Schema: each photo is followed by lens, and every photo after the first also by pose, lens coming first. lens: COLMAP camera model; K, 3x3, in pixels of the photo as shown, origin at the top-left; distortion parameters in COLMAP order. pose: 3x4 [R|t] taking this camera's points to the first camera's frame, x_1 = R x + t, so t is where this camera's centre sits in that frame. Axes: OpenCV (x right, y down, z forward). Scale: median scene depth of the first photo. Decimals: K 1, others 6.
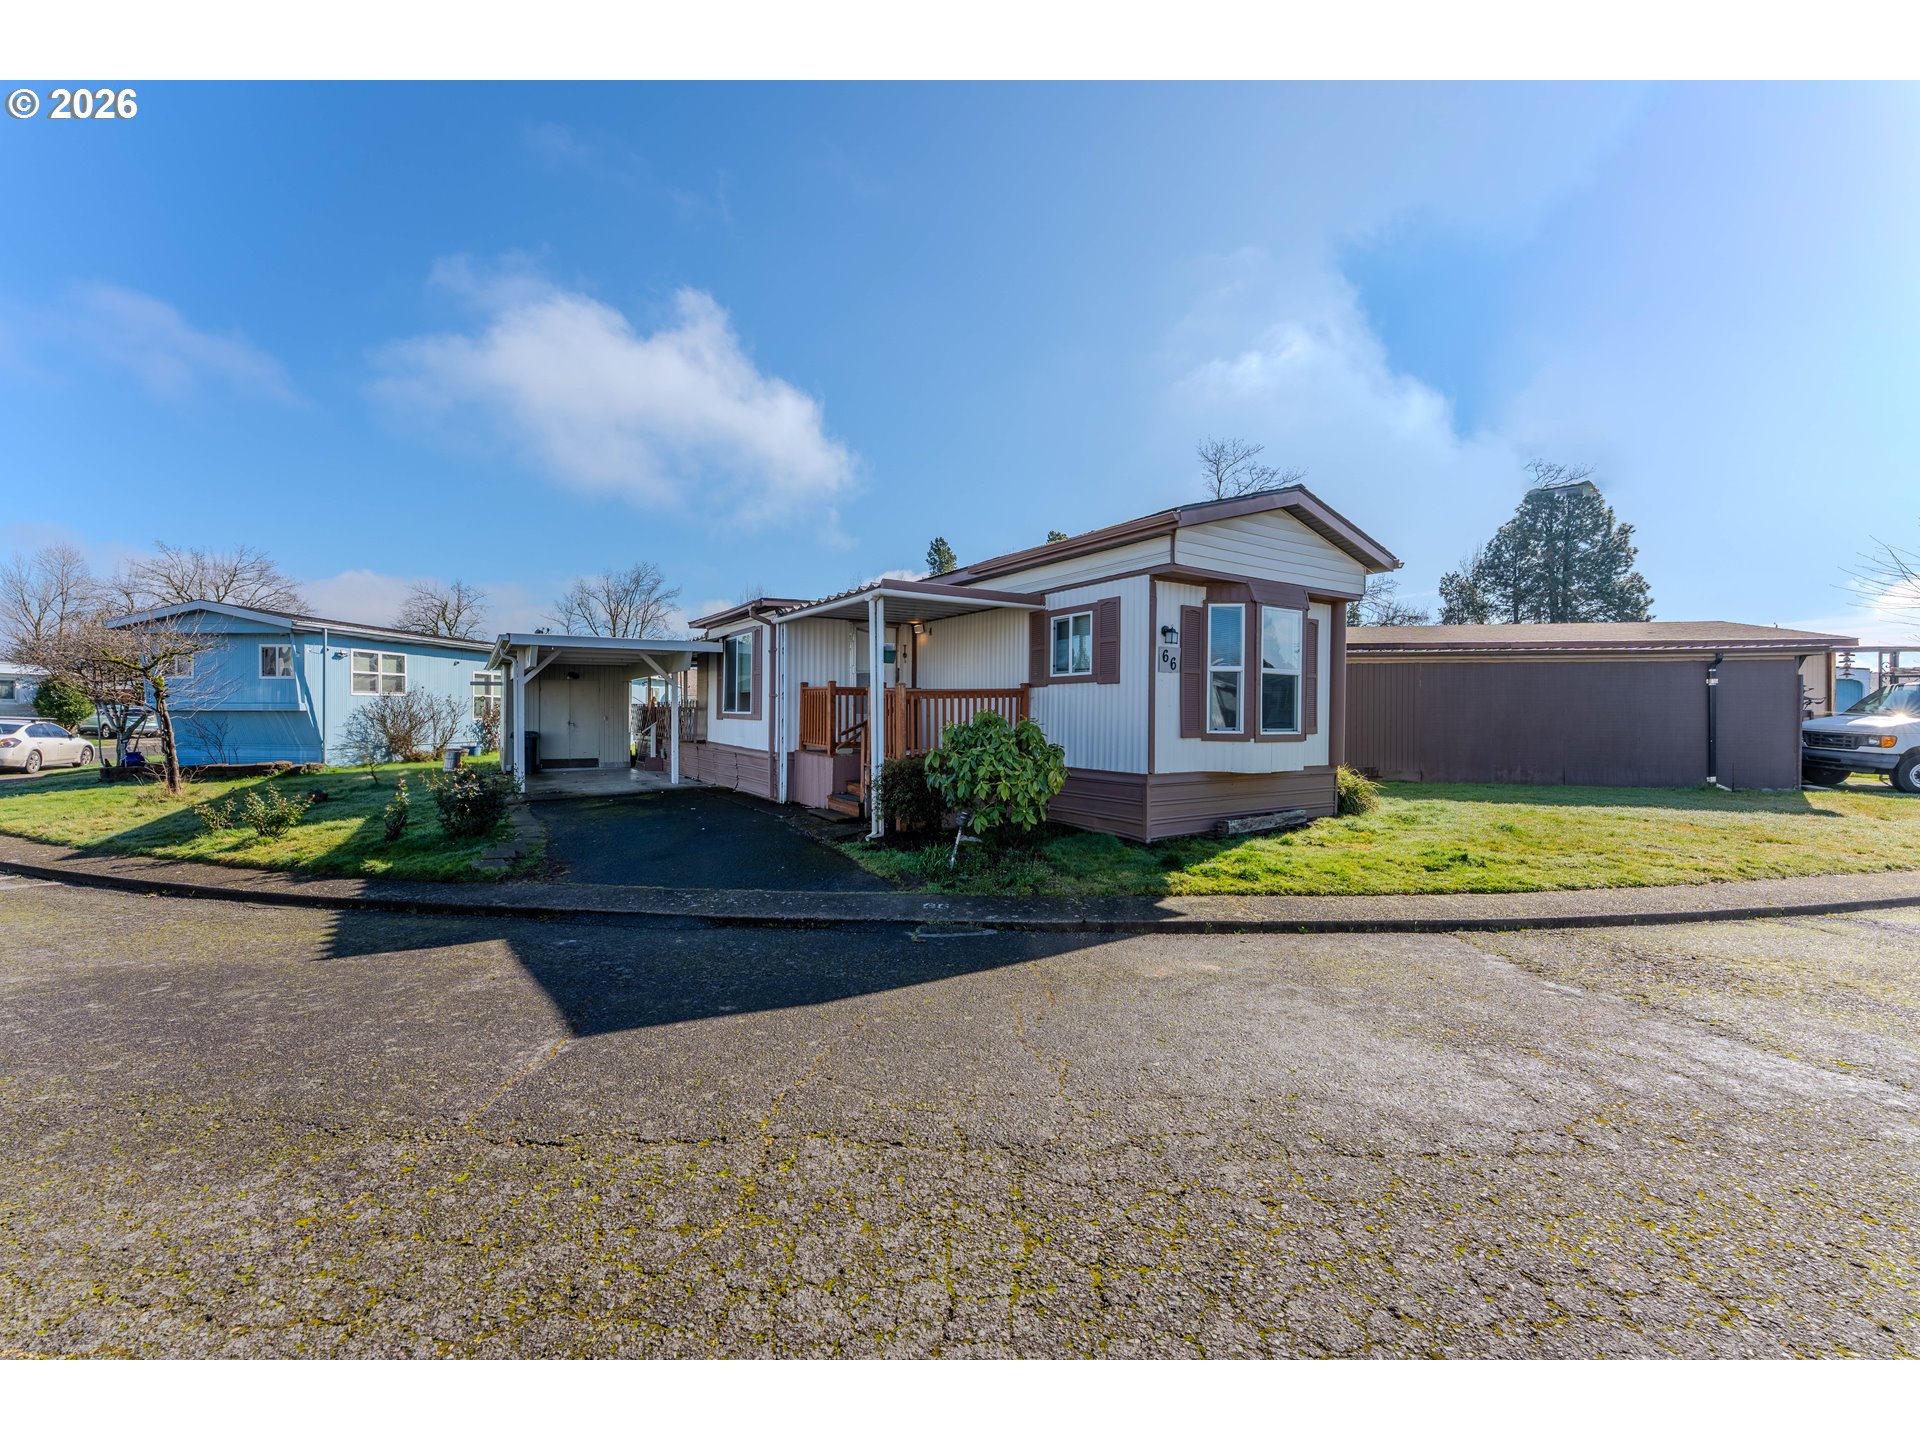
lens RADIAL K [[759.2, 0, 964.8], [0, 759.2, 718.2], [0, 0, 1]] dist [-0.000406, -0.000230]
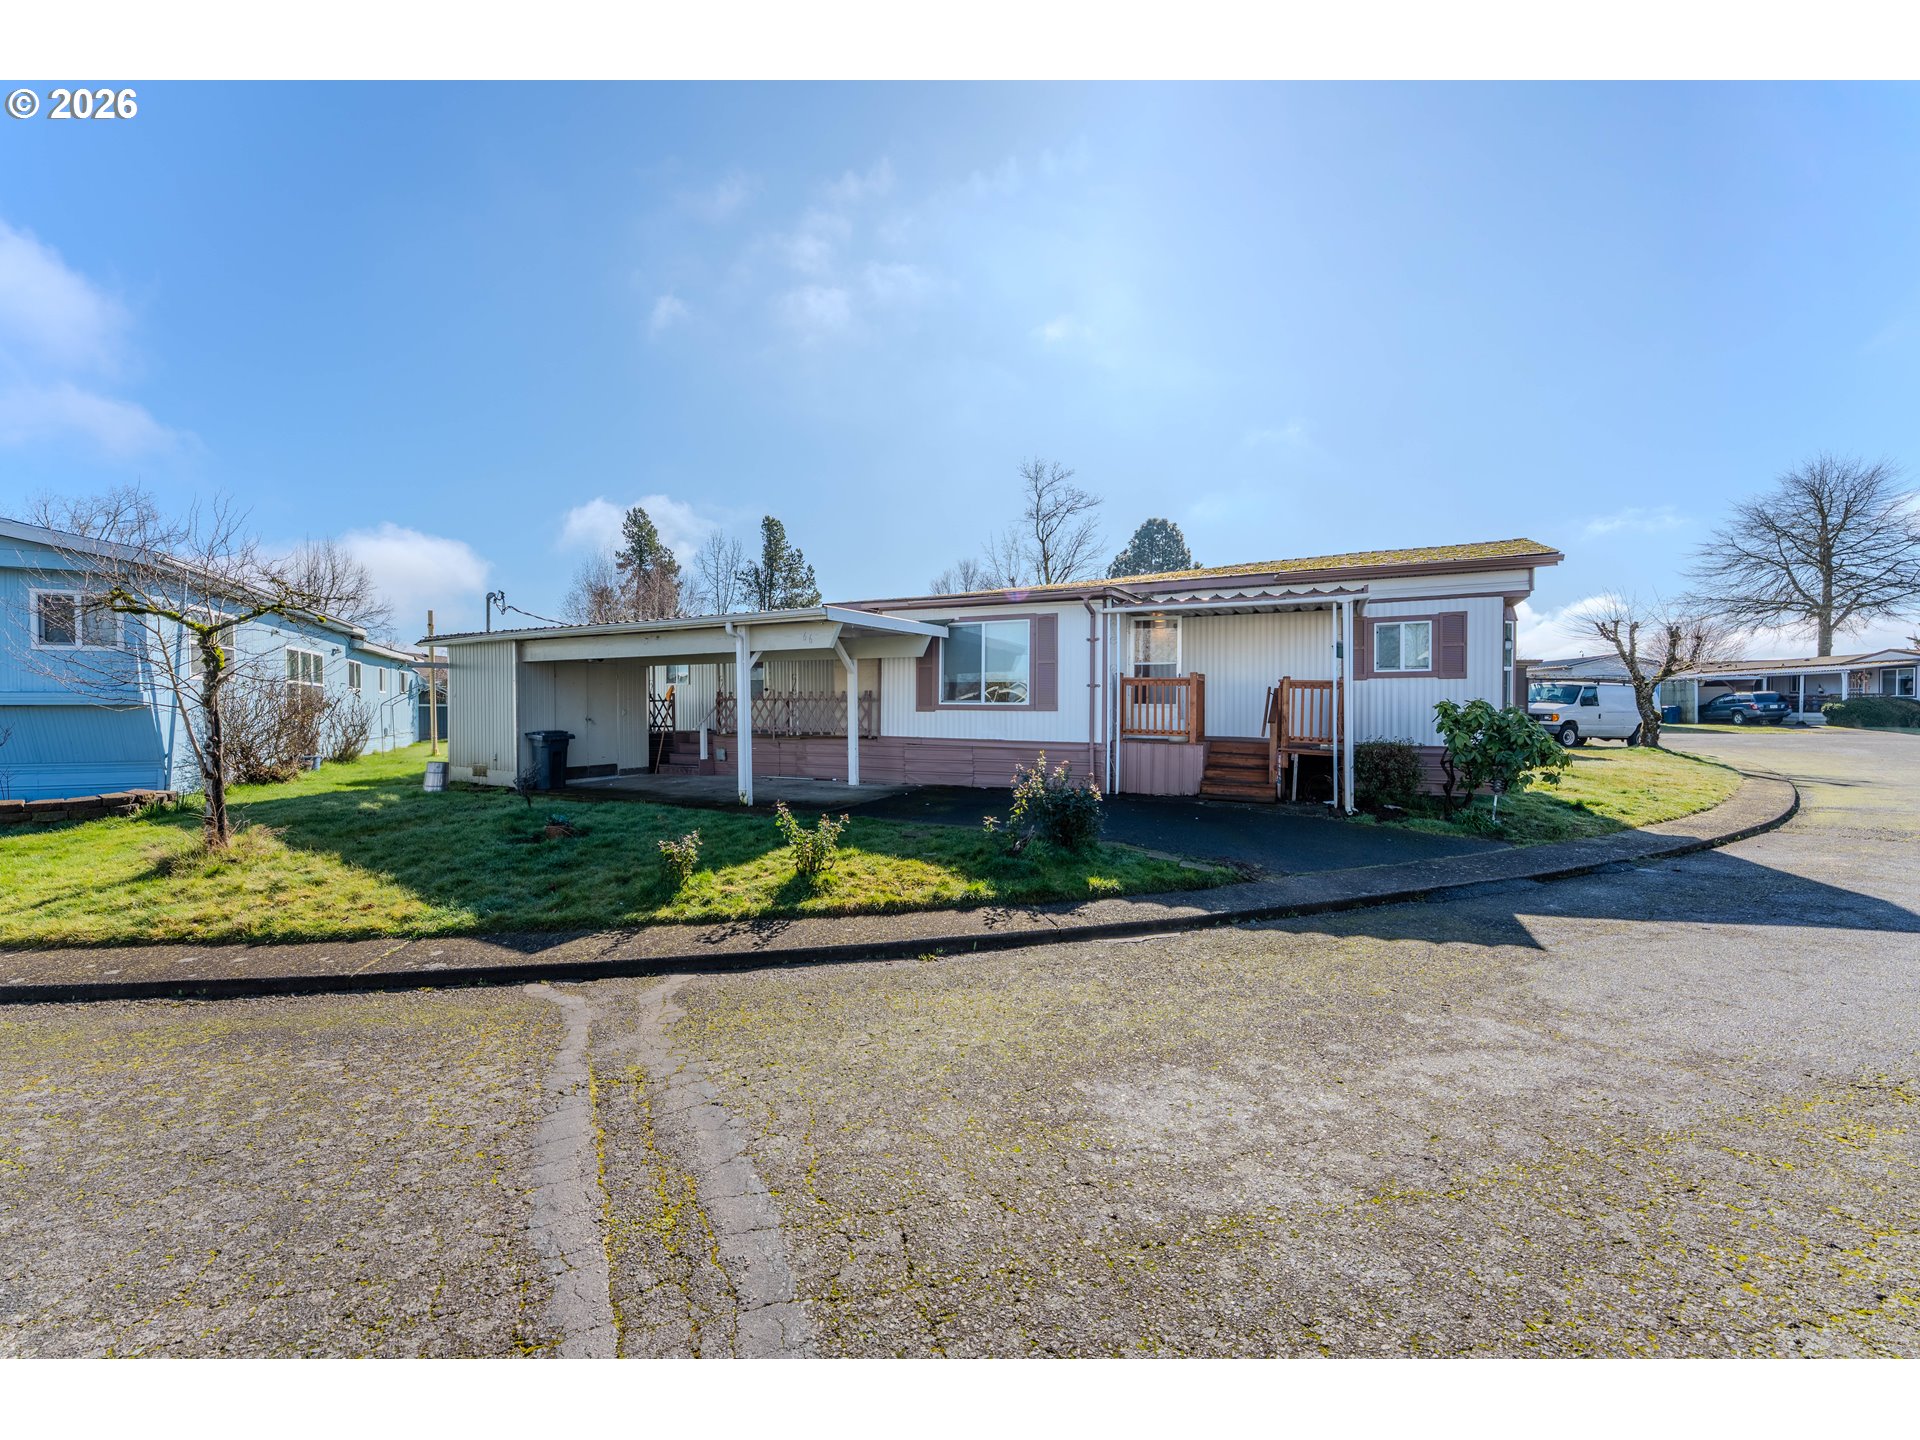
lens RADIAL K [[759.2, 0, 964.8], [0, 759.2, 718.2], [0, 0, 1]] dist [-0.000406, -0.000230]
pose [[0.861985, -0.014564, 0.506725, -0.723874], [0.009453, 0.999875, 0.012658, -0.000670], [-0.506846, -0.006121, 0.862015, 0.187852]]
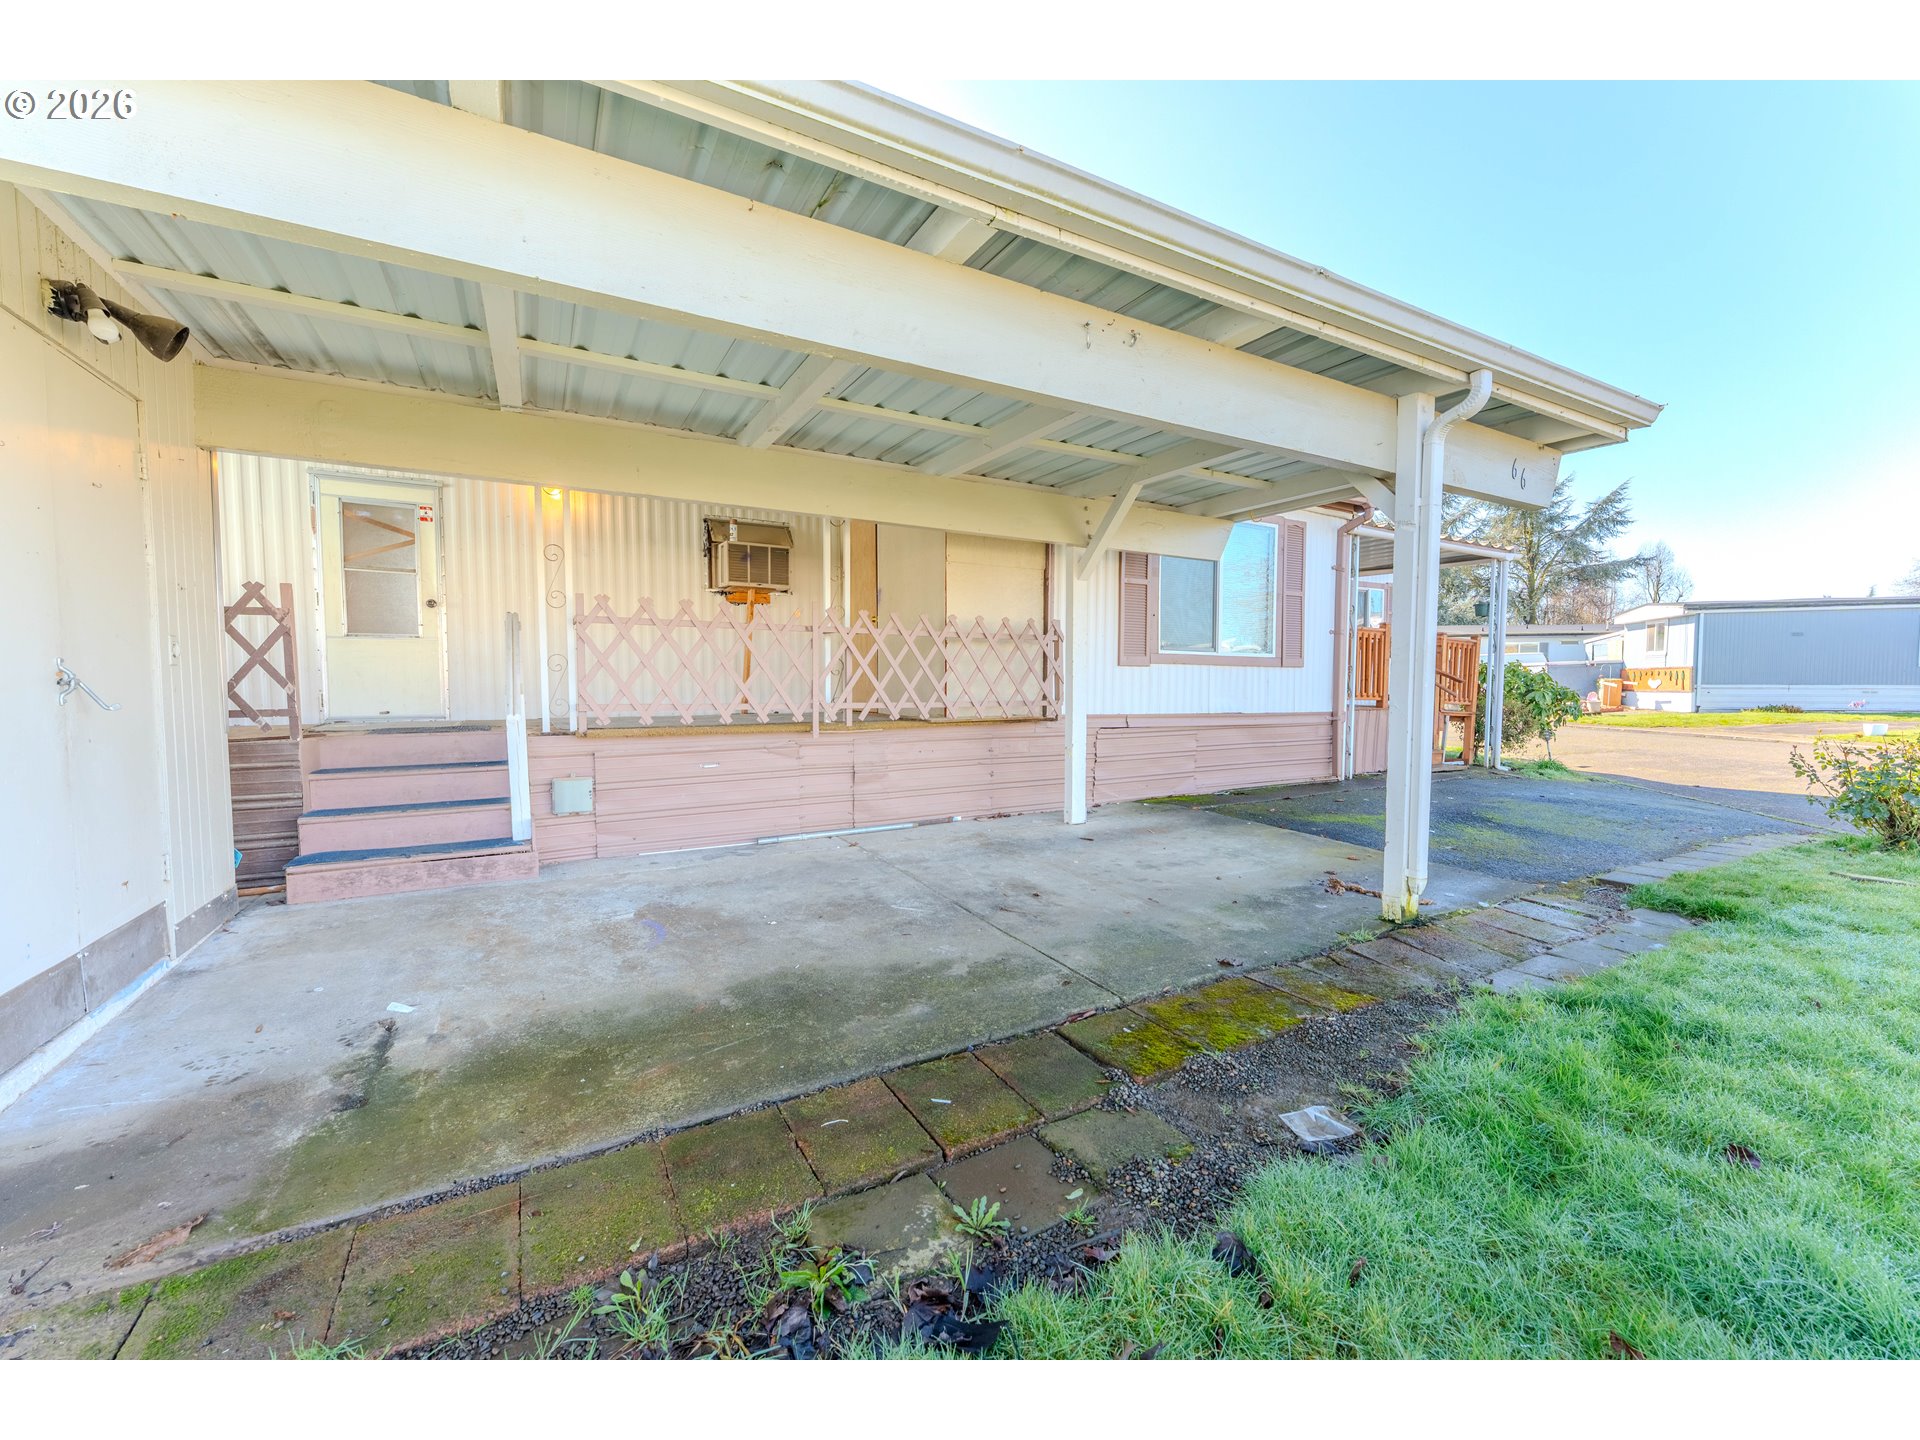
lens RADIAL K [[777.8, 0, 971.5], [0, 777.8, 723.8], [0, 0, 1]] dist [-0.000505, -0.000057]
pose [[0.058961, -0.062693, 0.996290, -0.806580], [0.003490, 0.998033, 0.062596, 0.007152], [-0.998254, -0.000213, 0.059063, 1.039424]]
